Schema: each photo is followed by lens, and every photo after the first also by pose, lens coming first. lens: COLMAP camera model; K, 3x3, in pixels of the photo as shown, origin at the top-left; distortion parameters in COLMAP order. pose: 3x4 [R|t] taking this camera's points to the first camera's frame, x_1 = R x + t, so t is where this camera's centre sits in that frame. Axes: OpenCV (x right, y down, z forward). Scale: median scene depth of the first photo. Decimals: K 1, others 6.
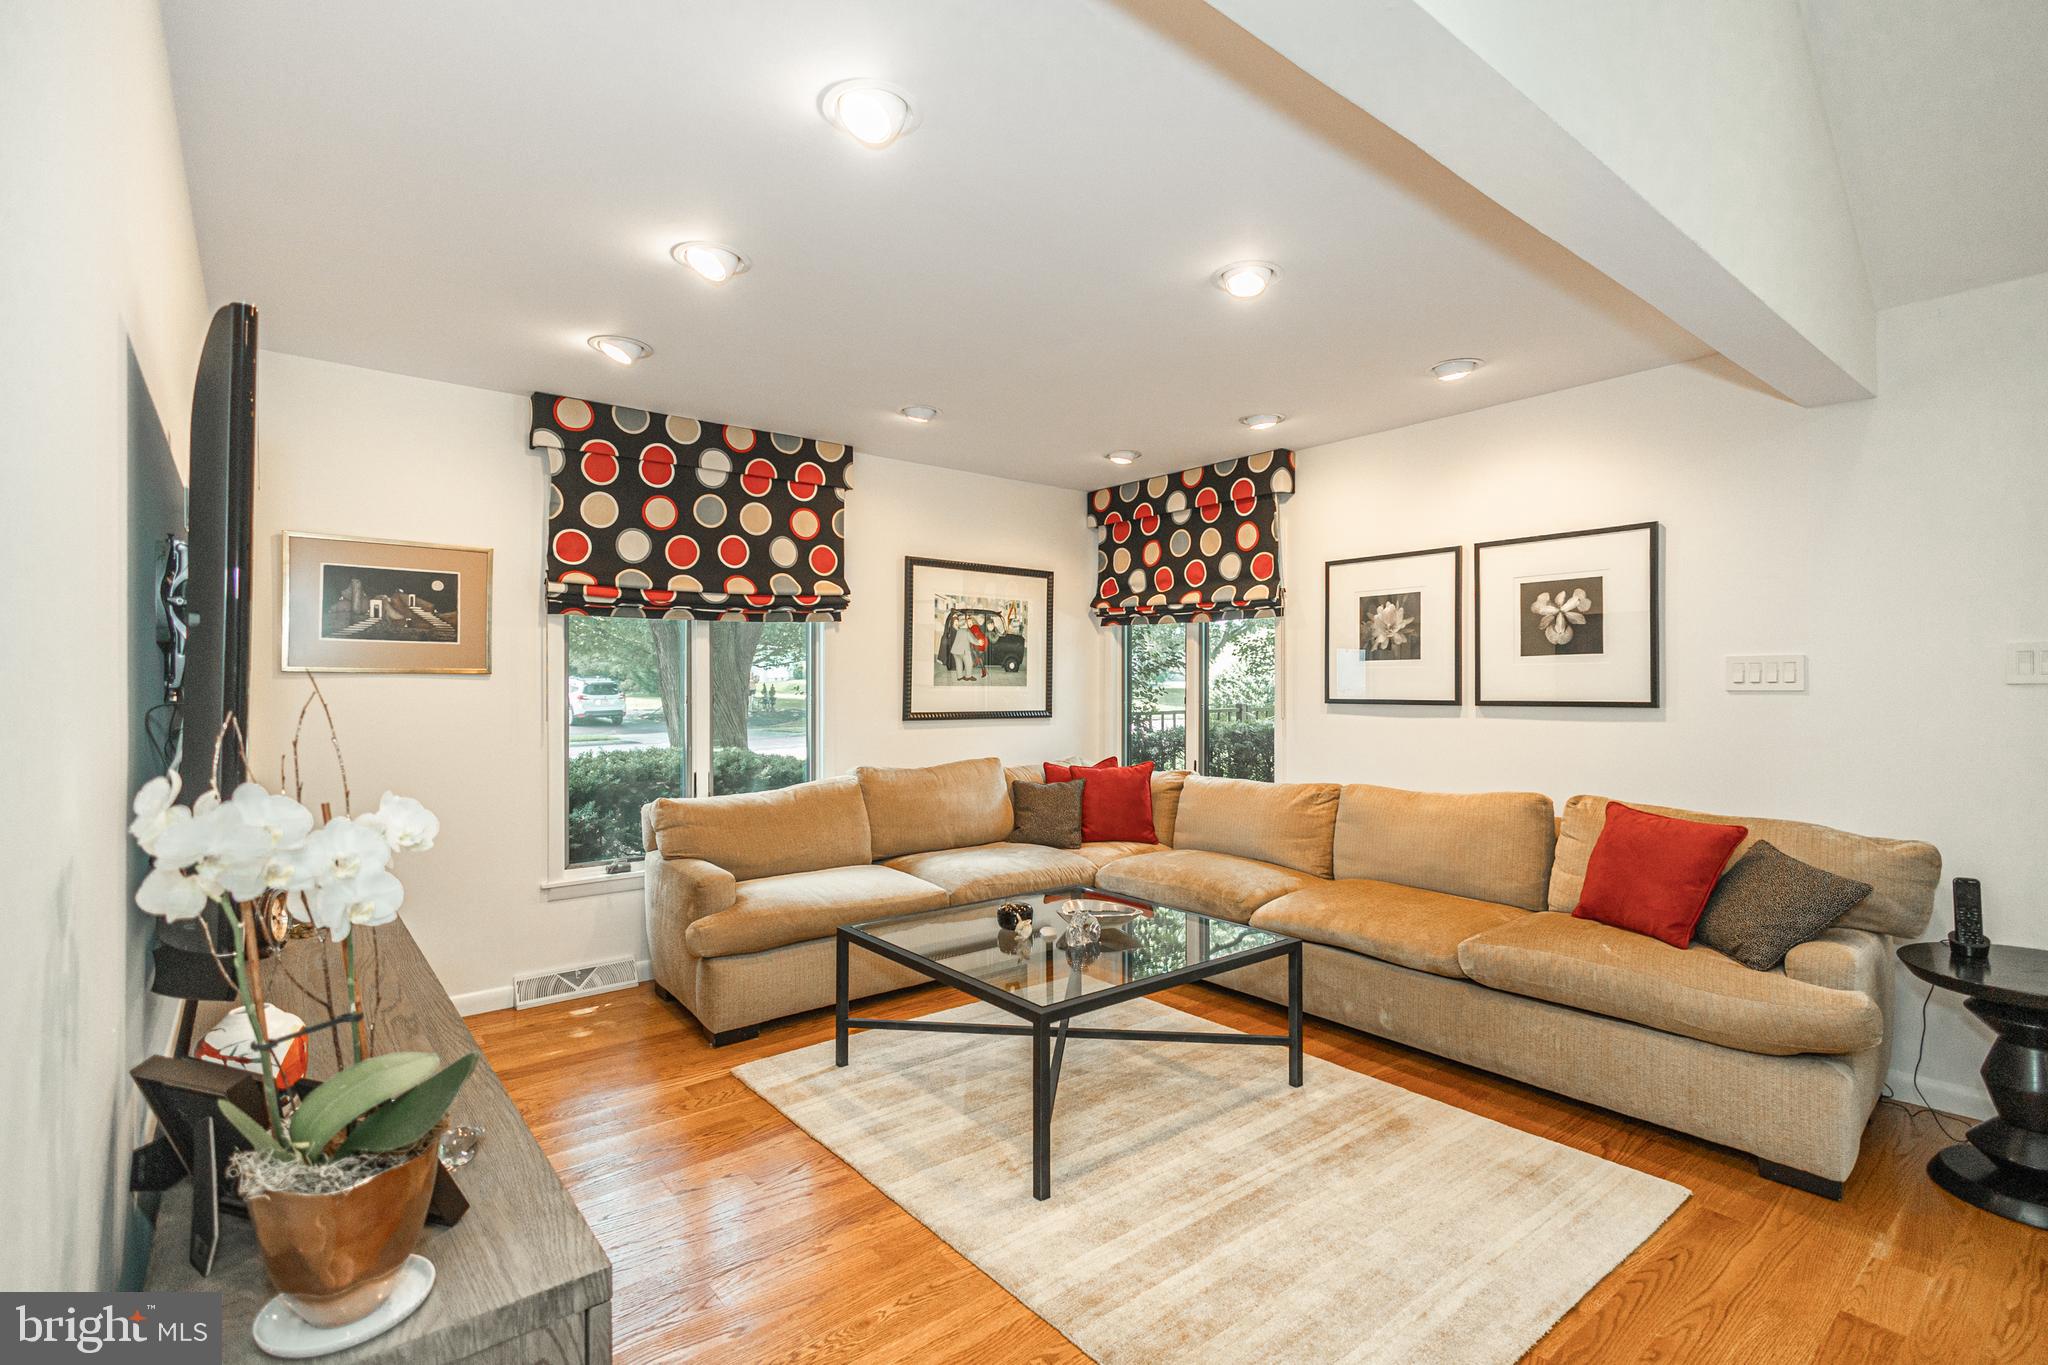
lens RADIAL K [[956.4, 0, 1031.5], [0, 956.4, 688.1], [0, 0, 1]] dist [0.016583, -0.003805]
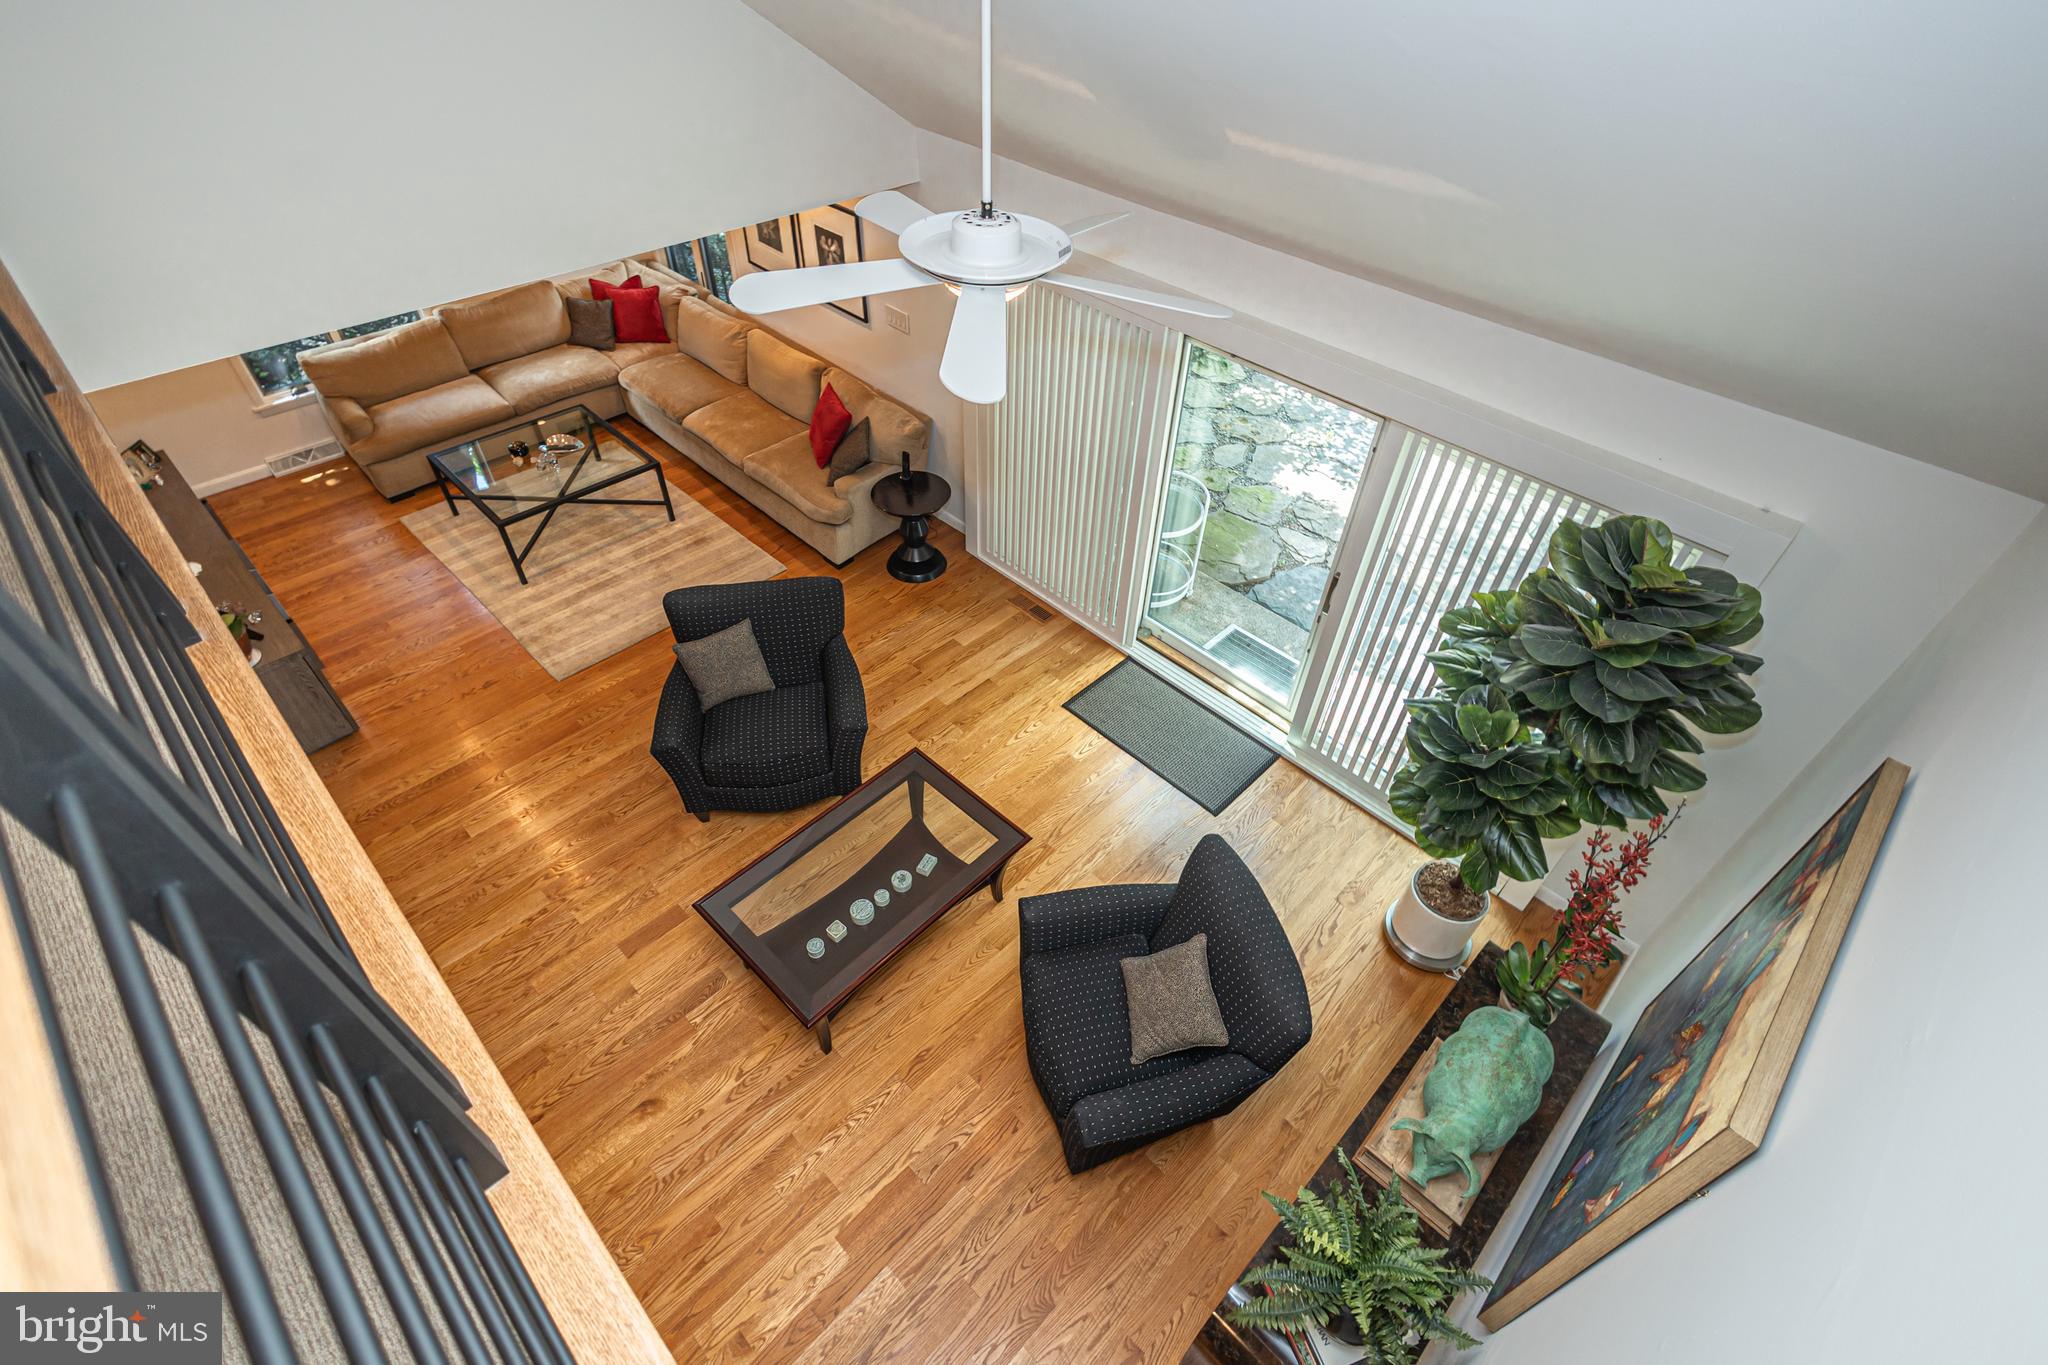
lens RADIAL K [[956.4, 0, 1020.4], [0, 956.4, 678.2], [0, 0, 1]] dist [0.016583, -0.003805]
pose [[0.993164, -0.055452, 0.102711, 0.593484], [-0.029291, 0.733390, 0.679177, -0.604136], [-0.112989, -0.677543, 0.726753, -0.672967]]
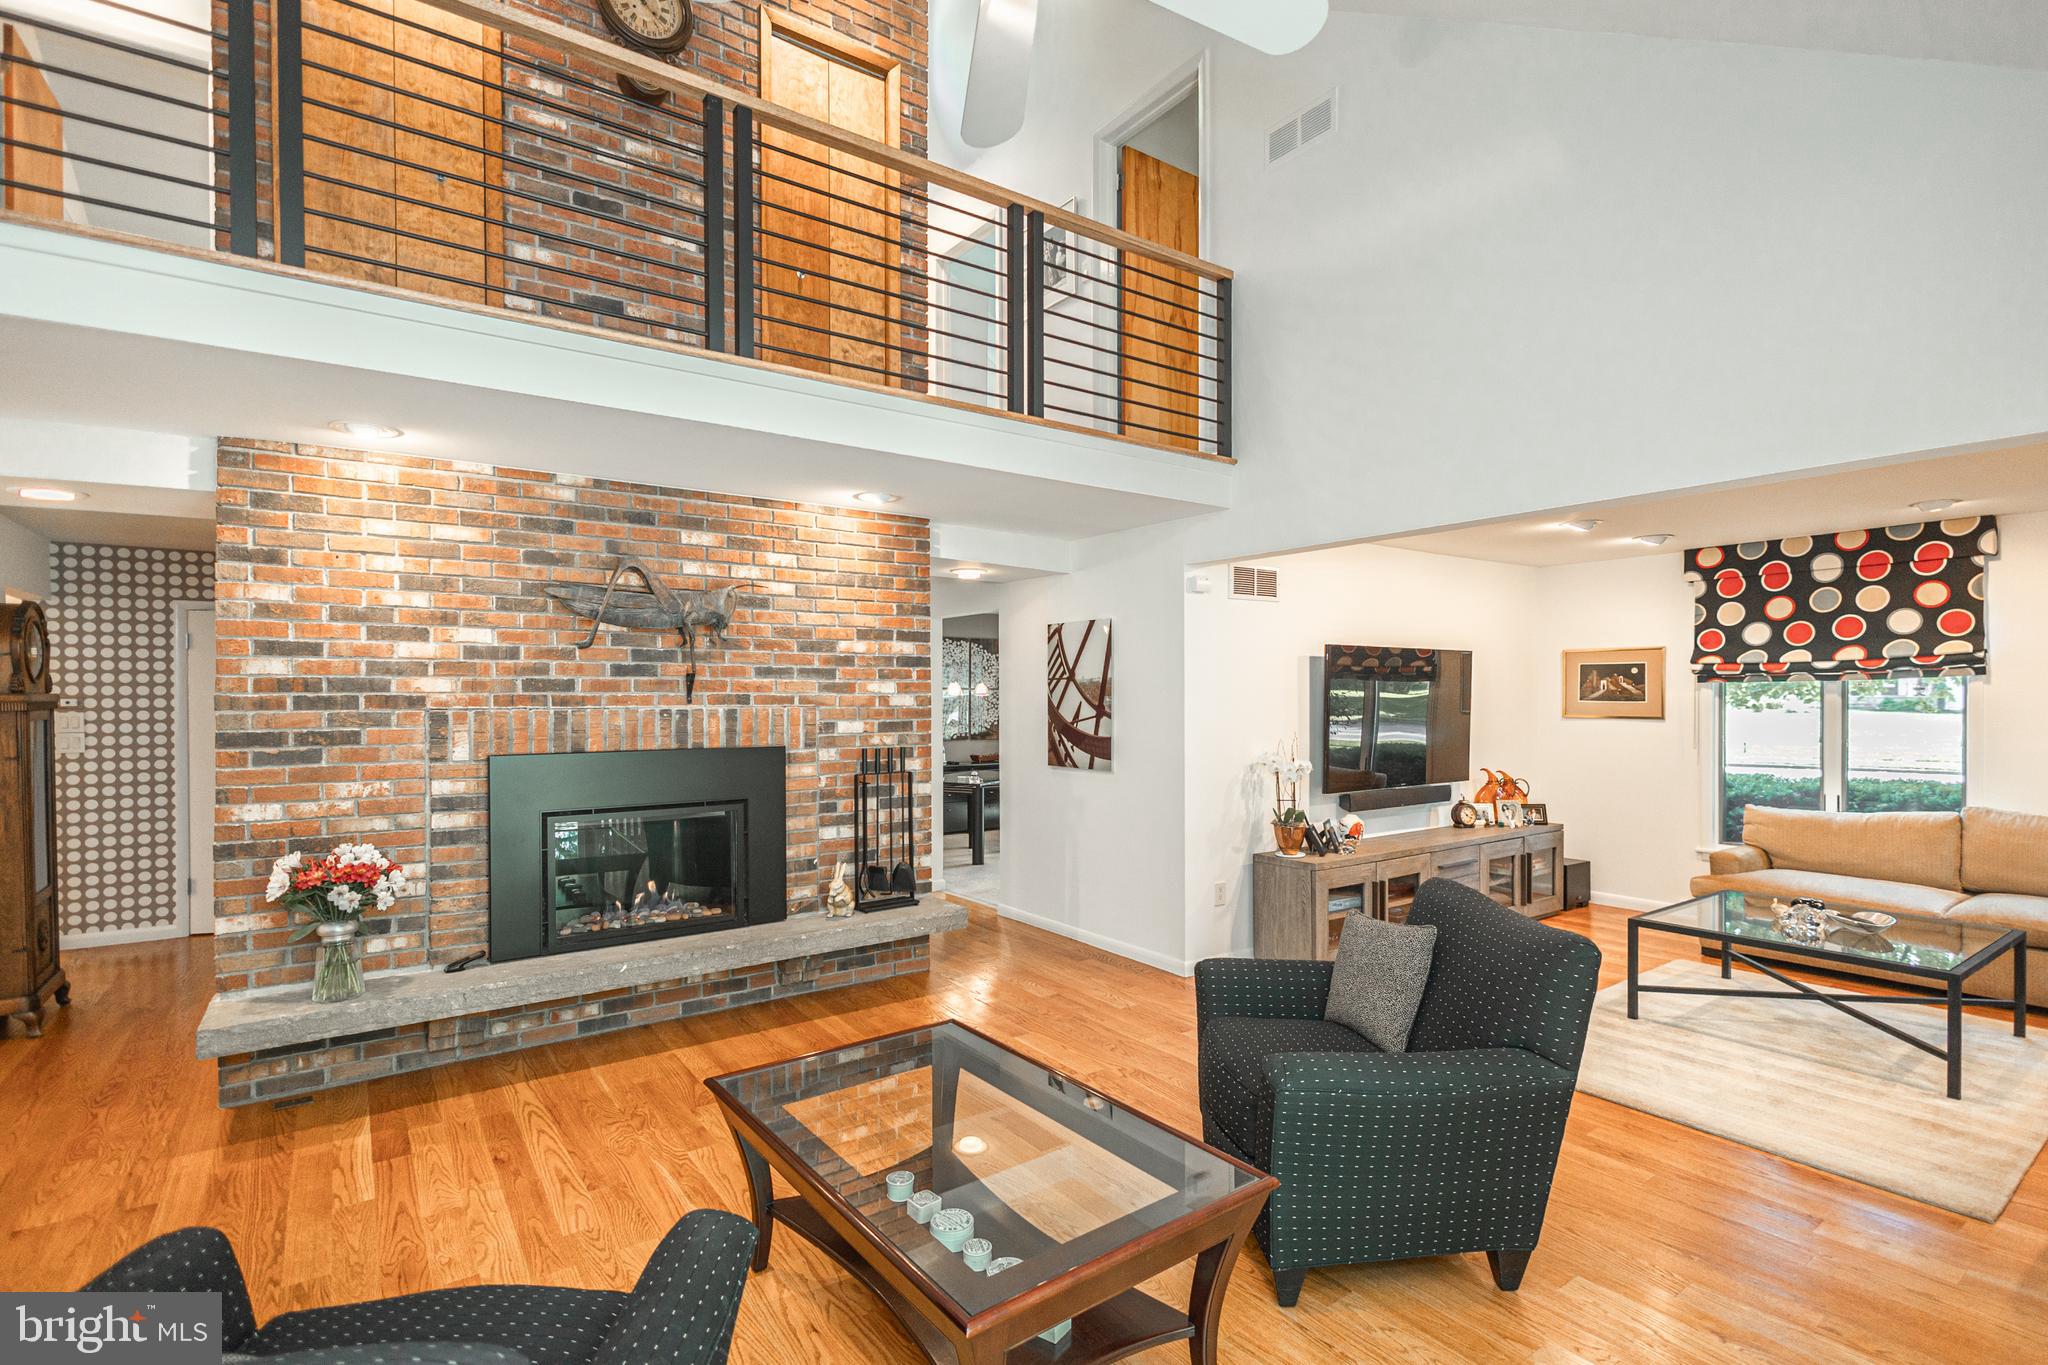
lens RADIAL K [[956.4, 0, 1064.0], [0, 956.4, 705.7], [0, 0, 1]] dist [0.016583, -0.003805]
pose [[-0.044637, 0.013168, -0.998917, 1.066103], [-0.003012, 0.999907, 0.013315, -0.052442], [0.998999, 0.003603, -0.044593, 0.003669]]
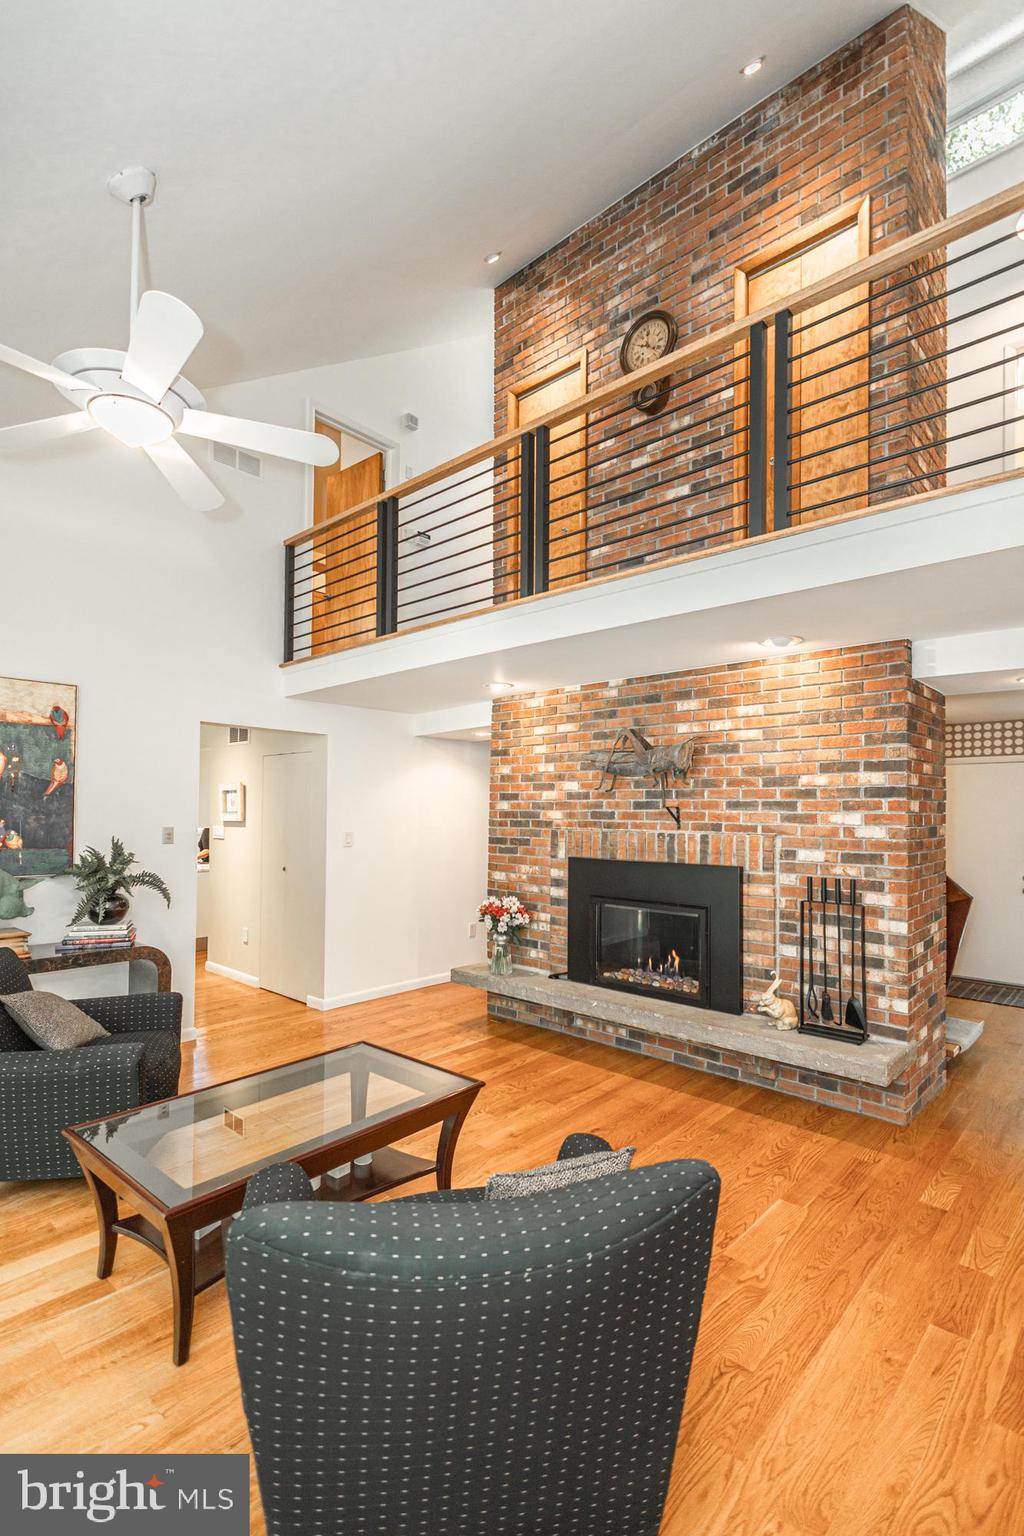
lens RADIAL K [[717.3, 0, 486.2], [0, 717.3, 797.6], [0, 0, 1]] dist [0.016583, -0.003805]
pose [[-0.989610, -0.005983, -0.143654, 0.483331], [-0.004355, 0.999923, -0.011642, -0.072329], [0.143712, -0.010895, -0.989560, 0.541606]]
